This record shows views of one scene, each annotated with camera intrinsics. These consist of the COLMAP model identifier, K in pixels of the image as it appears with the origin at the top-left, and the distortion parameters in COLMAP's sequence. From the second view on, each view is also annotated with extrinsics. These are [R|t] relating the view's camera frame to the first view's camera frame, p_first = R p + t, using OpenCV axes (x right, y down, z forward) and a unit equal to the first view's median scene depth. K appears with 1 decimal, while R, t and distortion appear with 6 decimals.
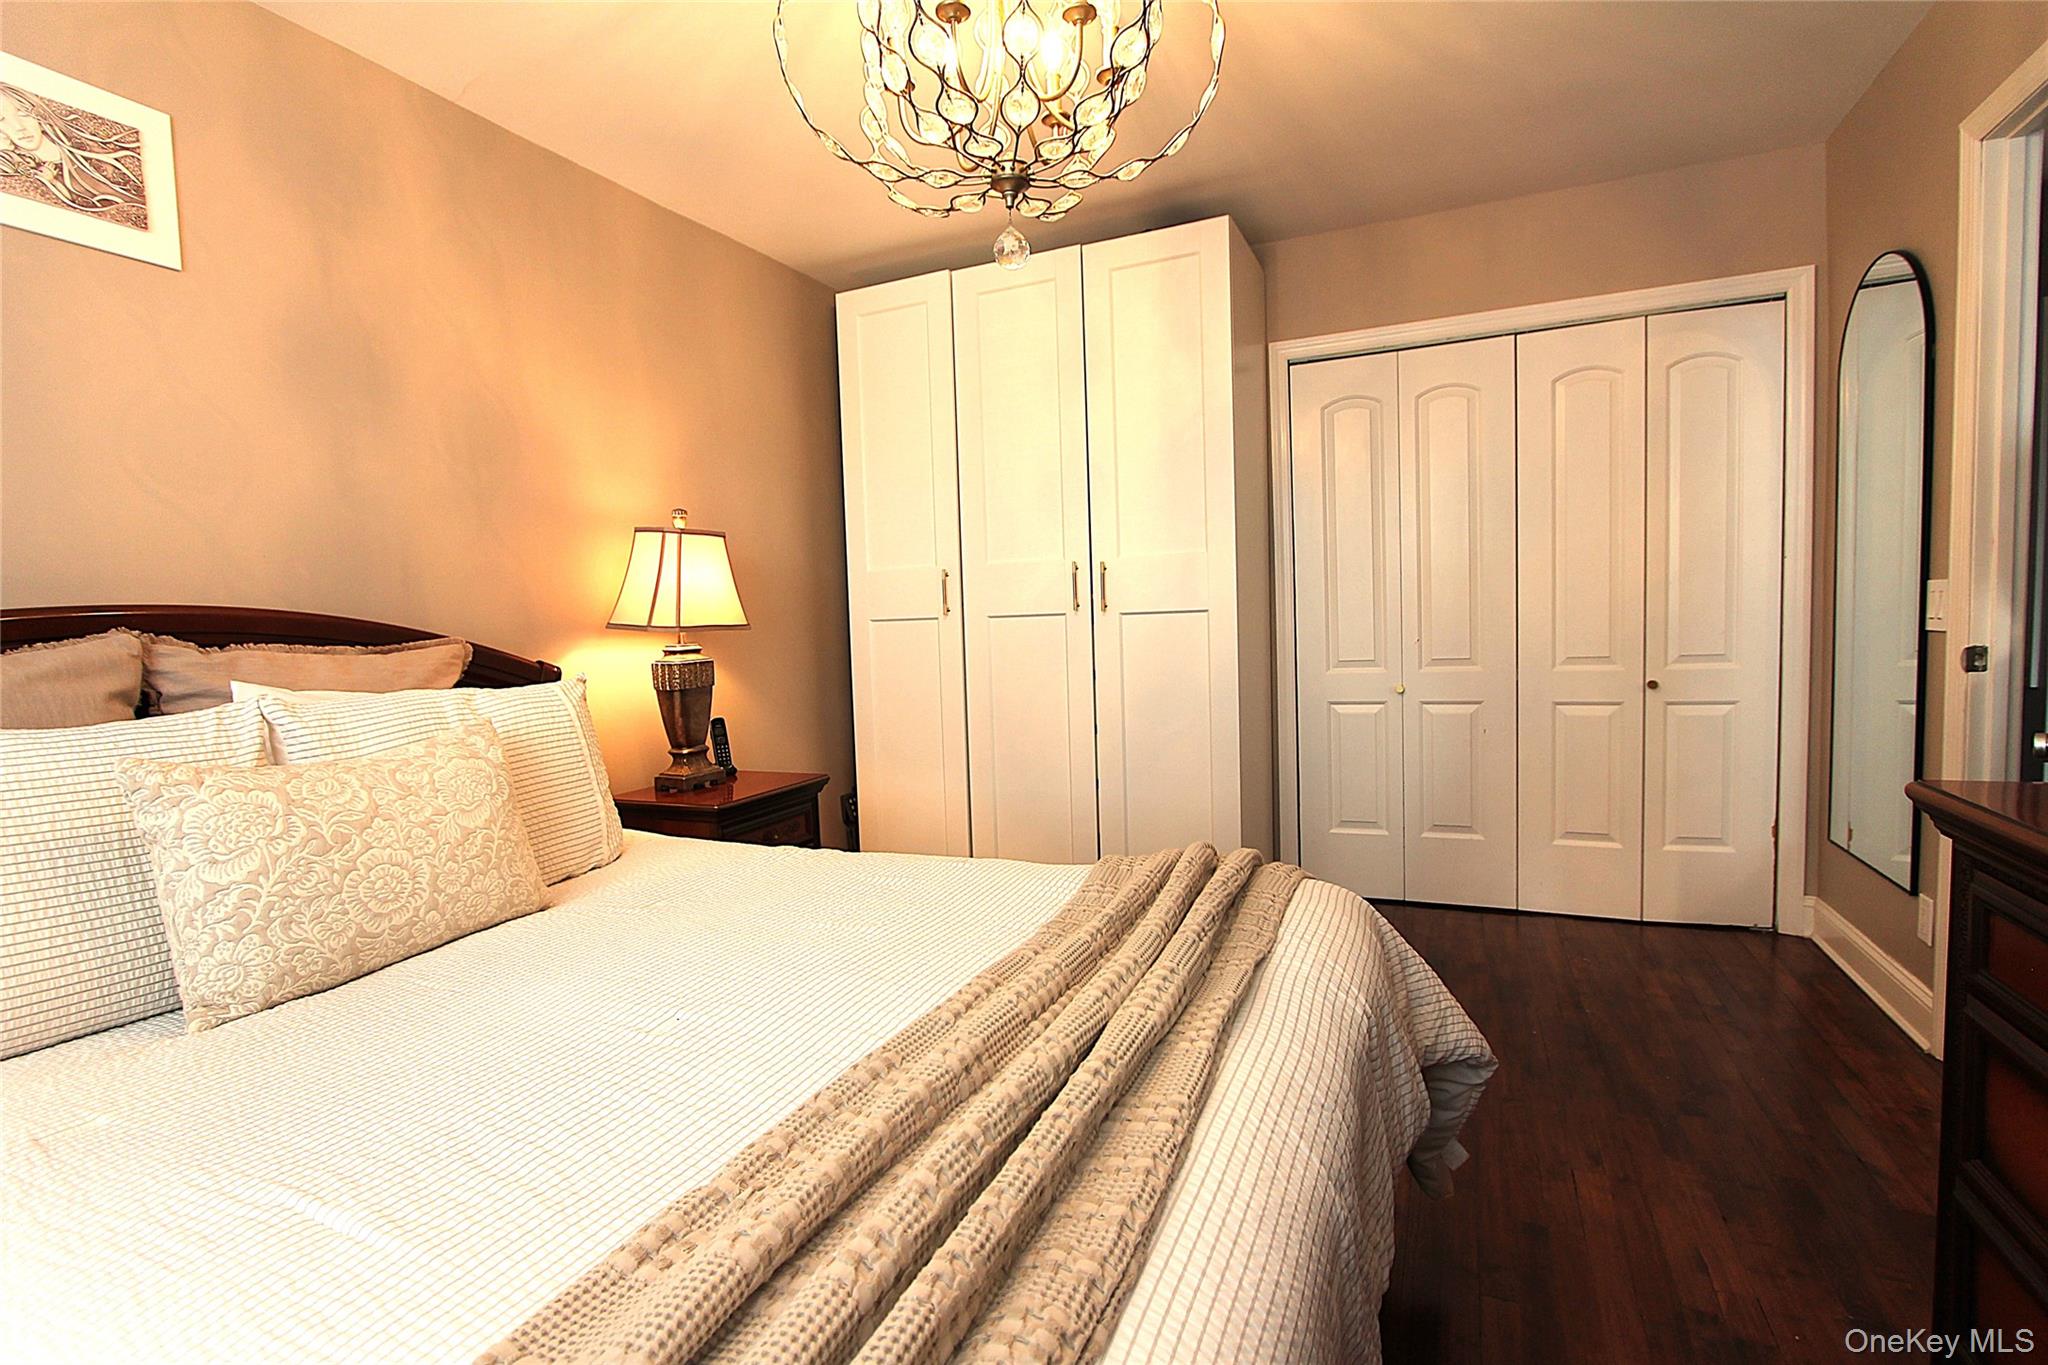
lens RADIAL K [[952.3, 0, 1024.2], [0, 952.3, 679.8], [0, 0, 1]] dist [-0.013813, 0.000608]
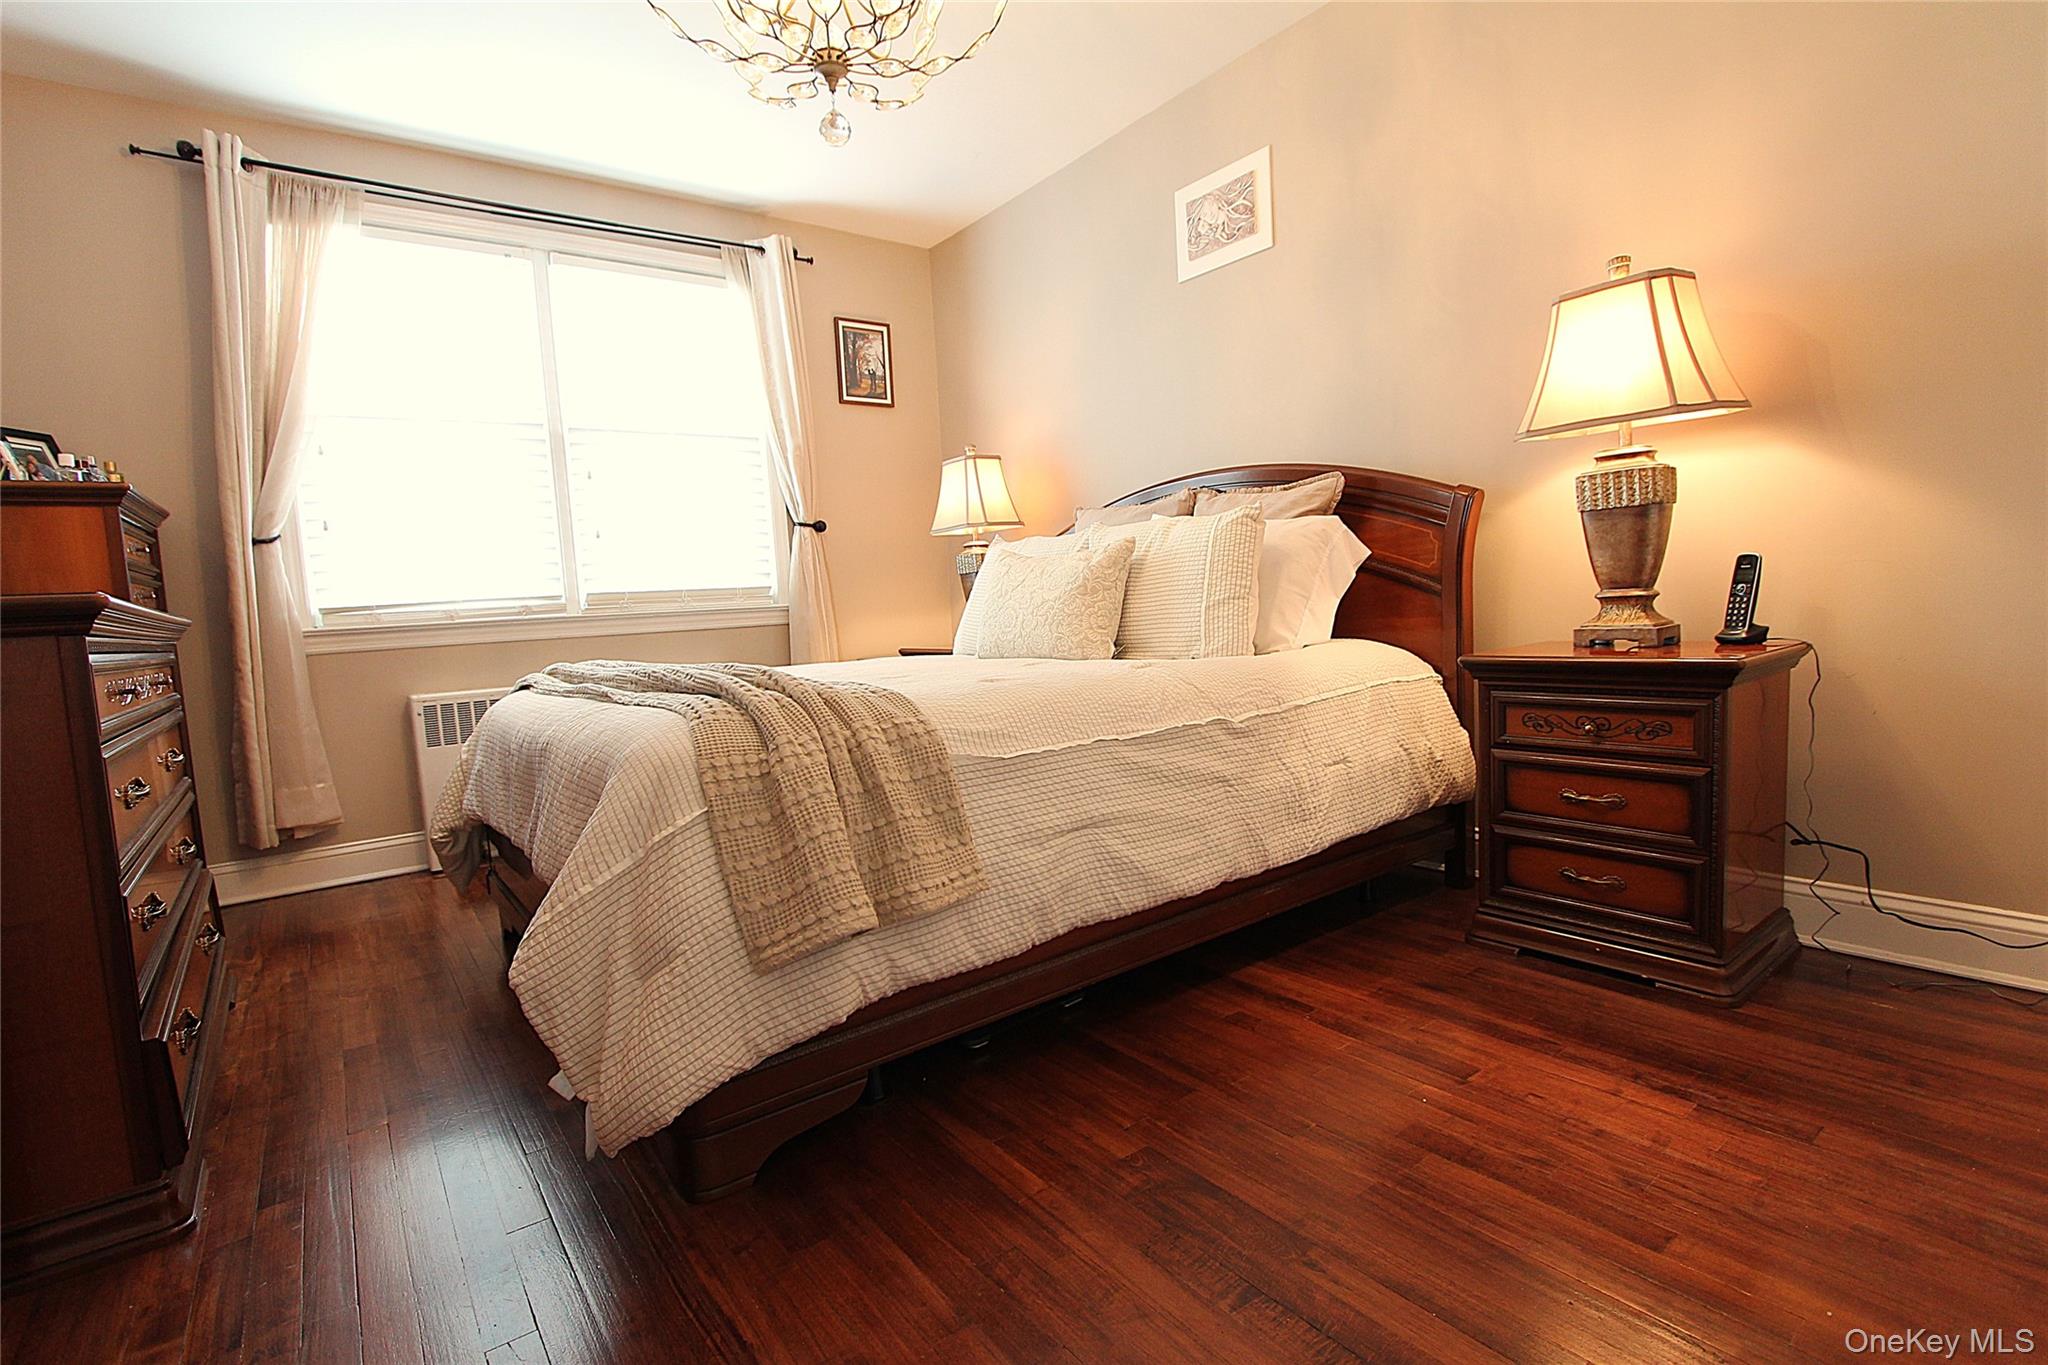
lens RADIAL K [[952.3, 0, 1021.9], [0, 952.3, 682.6], [0, 0, 1]] dist [-0.013813, 0.000608]
pose [[-0.467623, 0.130084, -0.874303, 0.768180], [0.012080, 0.989960, 0.140831, 0.052379], [0.883845, 0.055294, -0.464500, 1.419140]]
